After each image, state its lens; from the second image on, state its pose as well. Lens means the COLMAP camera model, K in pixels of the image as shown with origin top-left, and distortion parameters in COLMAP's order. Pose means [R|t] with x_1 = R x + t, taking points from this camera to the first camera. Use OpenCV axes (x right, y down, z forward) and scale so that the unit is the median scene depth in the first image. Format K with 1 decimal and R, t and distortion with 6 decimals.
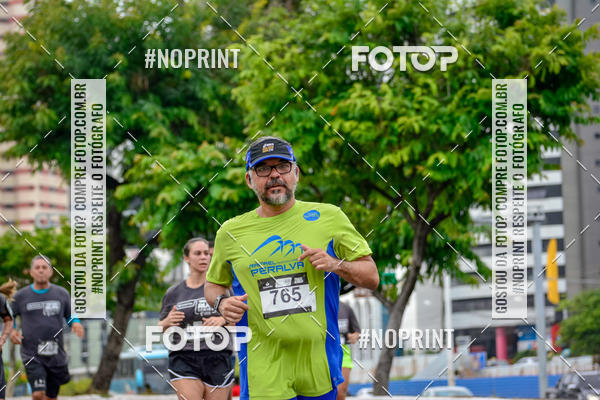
lens RADIAL K [[2227.1, 0, 318.8], [0, 2227.1, 227.6], [0, 0, 1]] dist [0.071485, 0.000000]
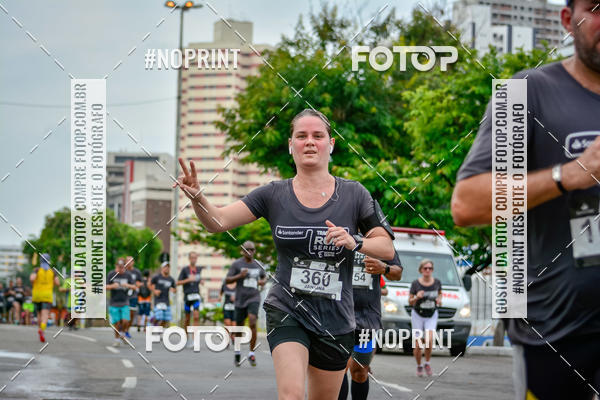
lens RADIAL K [[2227.1, 0, 335.9], [0, 2227.1, 213.5], [0, 0, 1]] dist [0.071485, 0.000000]
pose [[0.994552, 0.056032, -0.087900, 0.045118], [-0.056696, 0.998379, -0.005080, 0.004587], [0.087473, 0.010036, 0.996116, -0.403738]]
